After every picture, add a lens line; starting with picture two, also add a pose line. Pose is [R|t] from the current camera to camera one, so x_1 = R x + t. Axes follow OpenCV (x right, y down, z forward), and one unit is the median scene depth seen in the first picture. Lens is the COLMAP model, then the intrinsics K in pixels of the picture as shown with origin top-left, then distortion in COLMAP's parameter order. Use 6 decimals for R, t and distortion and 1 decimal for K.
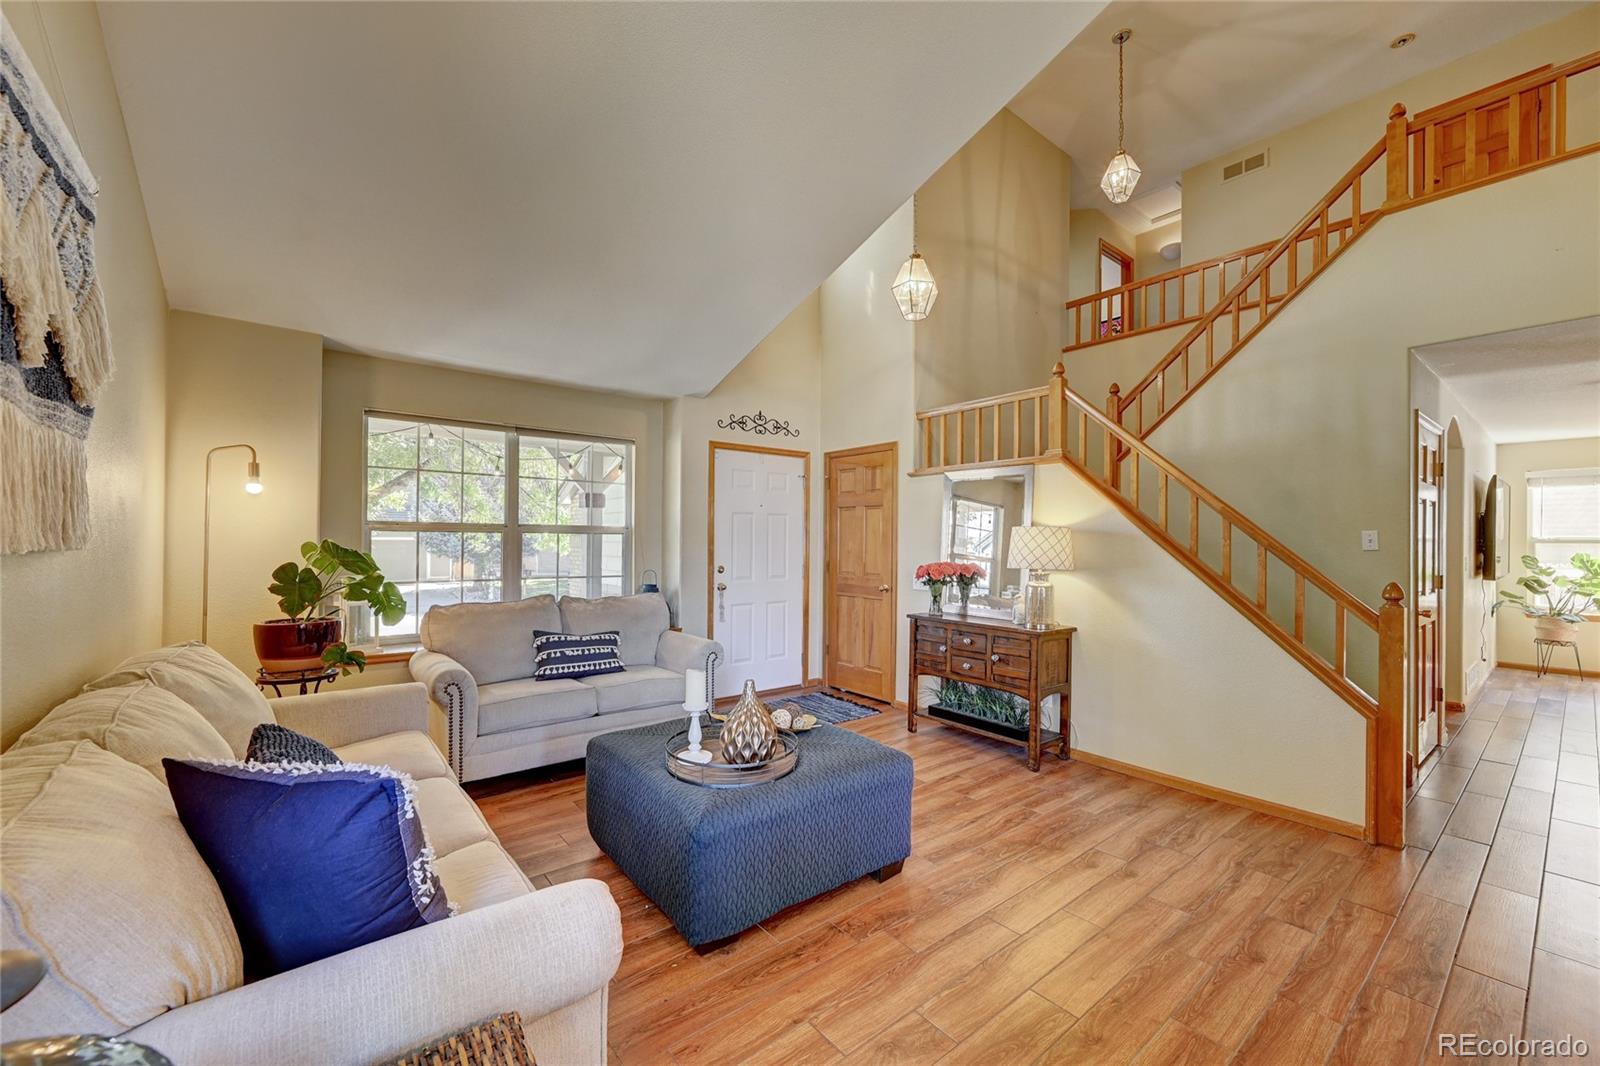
lens RADIAL K [[631.4, 0, 799.2], [0, 631.4, 535.1], [0, 0, 1]] dist [0.001289, -0.000336]
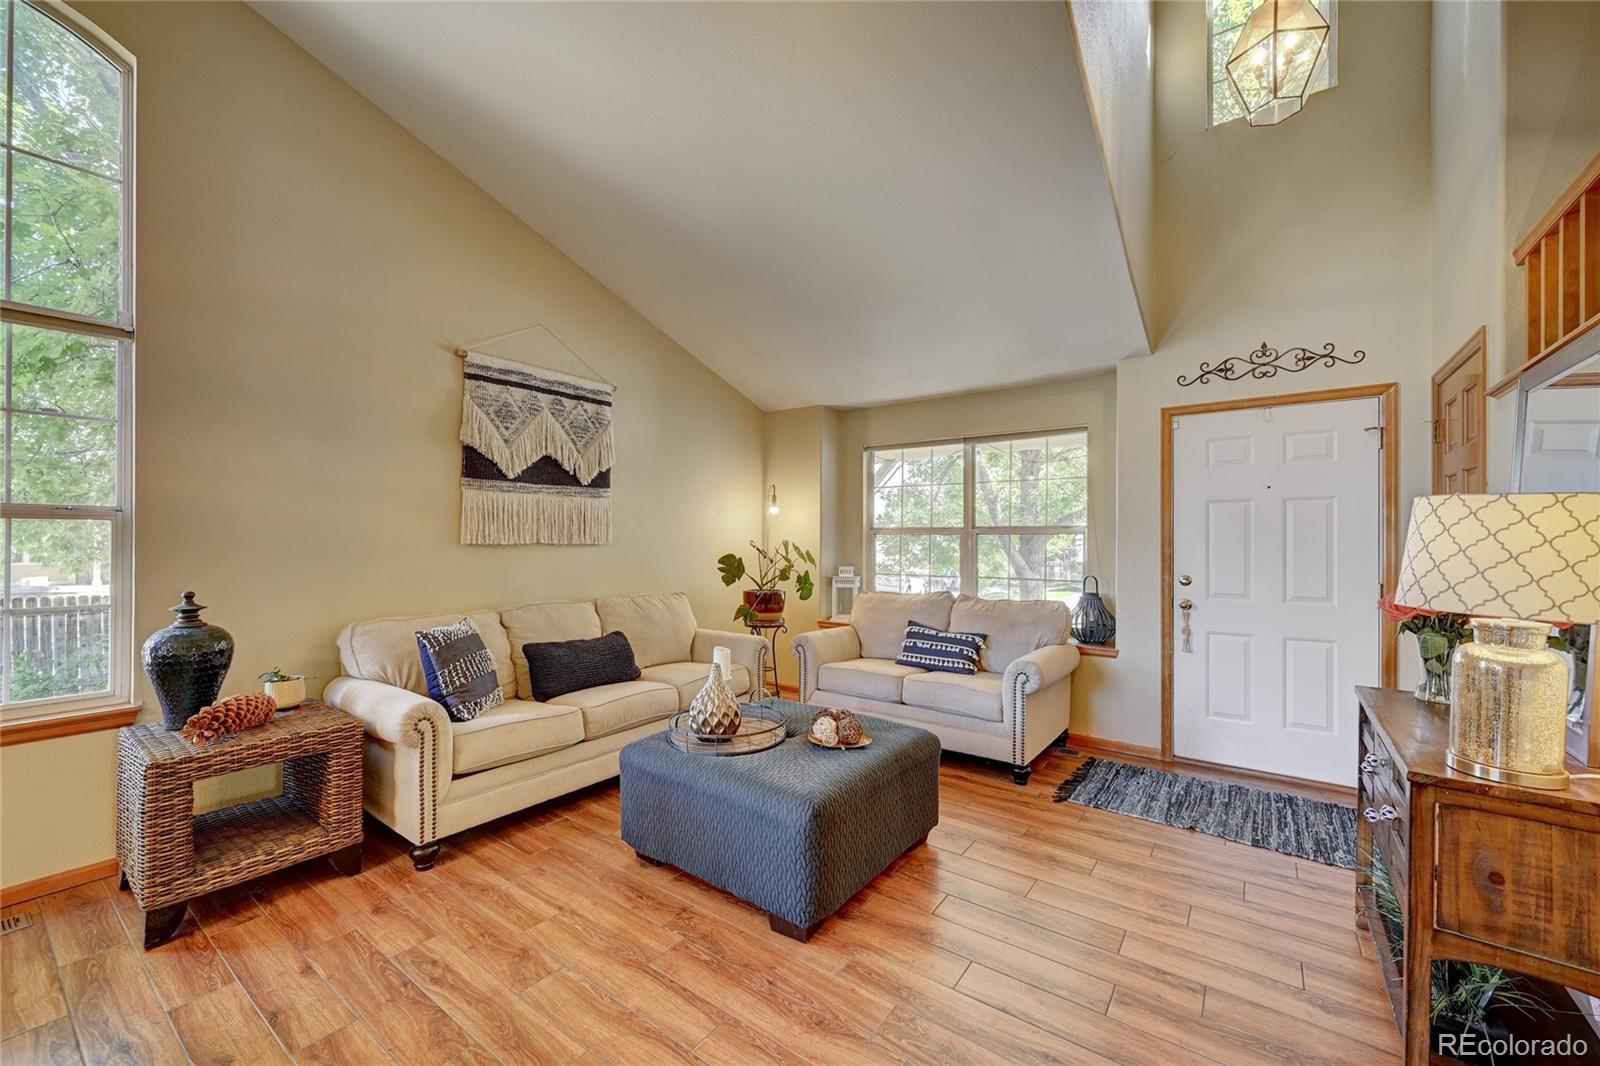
lens RADIAL K [[631.4, 0, 800.8], [0, 631.4, 540.8], [0, 0, 1]] dist [0.001289, -0.000336]
pose [[0.262734, -0.005987, -0.964850, 0.523830], [0.006024, 0.999971, -0.004565, 0.009841], [0.964849, -0.004612, 0.262763, 0.432452]]
